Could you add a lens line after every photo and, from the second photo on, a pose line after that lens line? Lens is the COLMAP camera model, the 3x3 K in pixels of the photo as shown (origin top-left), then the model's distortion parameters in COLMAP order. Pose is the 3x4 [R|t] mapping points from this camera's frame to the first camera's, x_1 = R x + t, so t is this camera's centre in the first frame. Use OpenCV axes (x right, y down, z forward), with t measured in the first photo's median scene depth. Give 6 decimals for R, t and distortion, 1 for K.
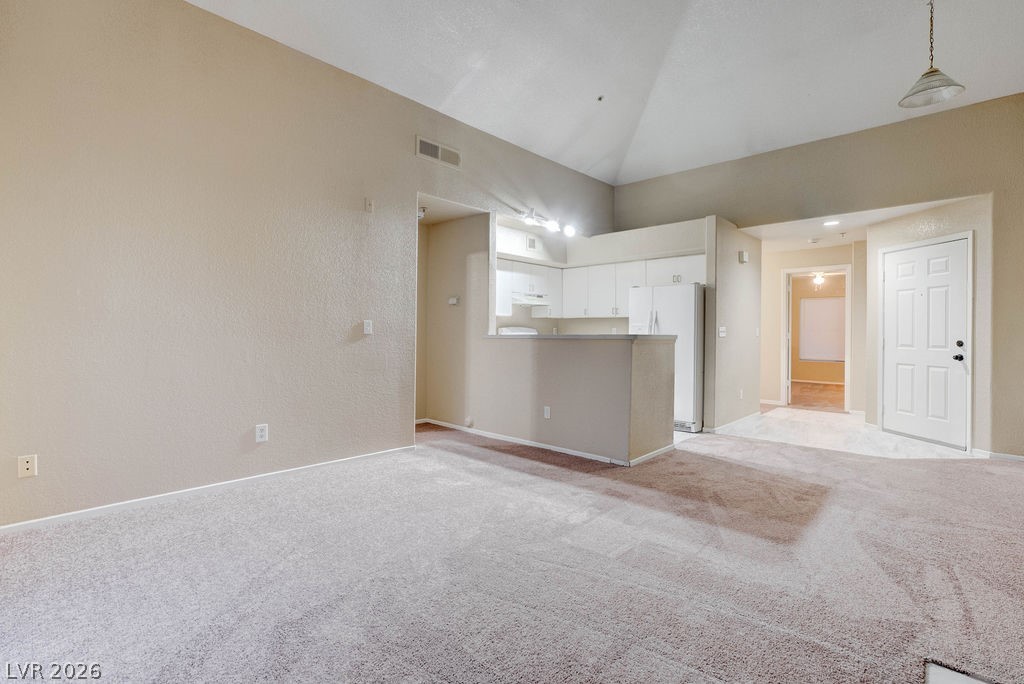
lens RADIAL K [[471.7, 0, 515.4], [0, 471.7, 332.0], [0, 0, 1]] dist [-0.014016, 0.005170]
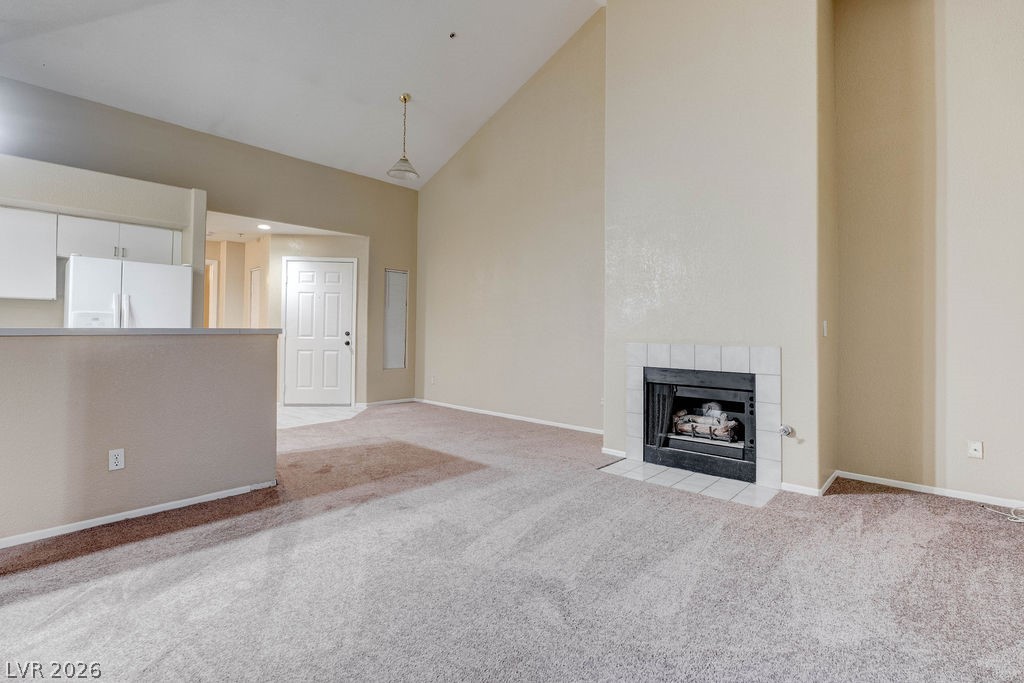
lens RADIAL K [[471.7, 0, 504.1], [0, 471.7, 315.2], [0, 0, 1]] dist [-0.014016, 0.005170]
pose [[0.004407, 0.024095, 0.999700, -0.453781], [-0.011745, 0.999642, -0.024042, -0.002521], [-0.999921, -0.011635, 0.004688, 0.441774]]
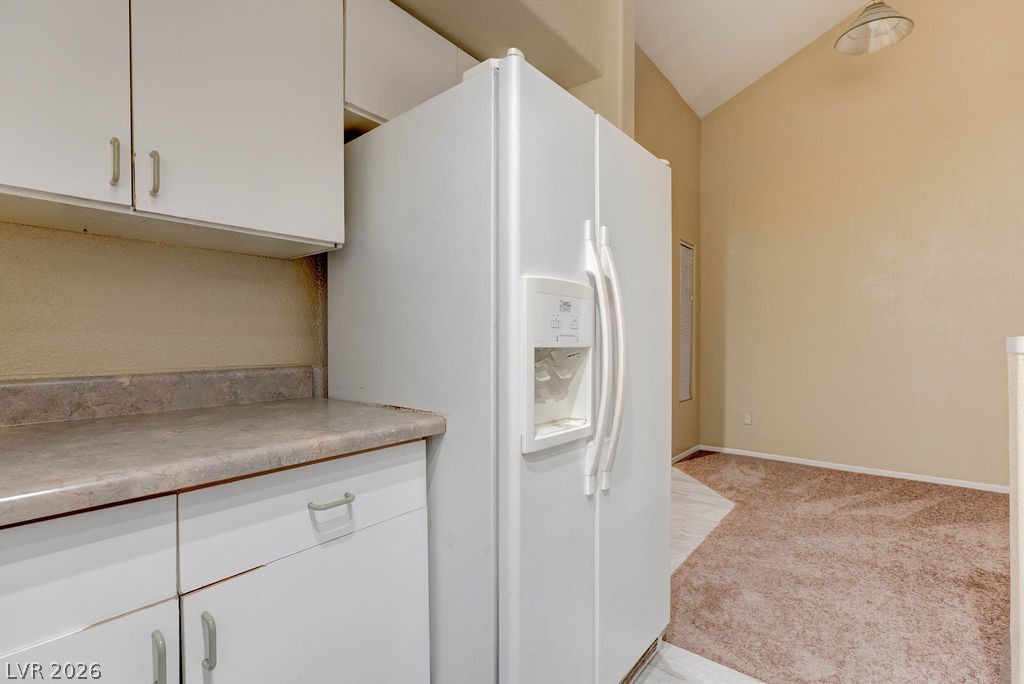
lens RADIAL K [[471.7, 0, 512.3], [0, 471.7, 337.8], [0, 0, 1]] dist [-0.014016, 0.005170]
pose [[-0.072436, -0.009351, 0.997329, 0.082503], [-0.005093, 0.999946, 0.009006, 0.004870], [-0.997360, -0.004427, -0.072480, 1.120214]]
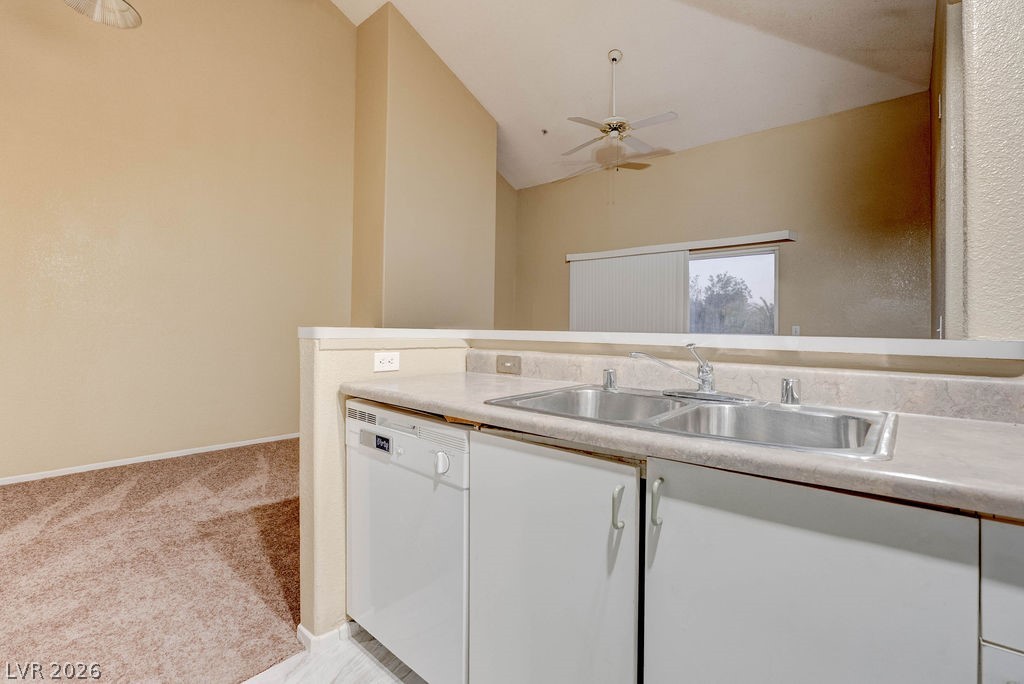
lens RADIAL K [[471.7, 0, 493.7], [0, 471.7, 323.1], [0, 0, 1]] dist [-0.014016, 0.005170]
pose [[-0.999423, -0.023914, -0.024116, 0.172957], [-0.023374, 0.999475, -0.022419, 0.006934], [0.024639, -0.021842, -0.999458, 1.179960]]
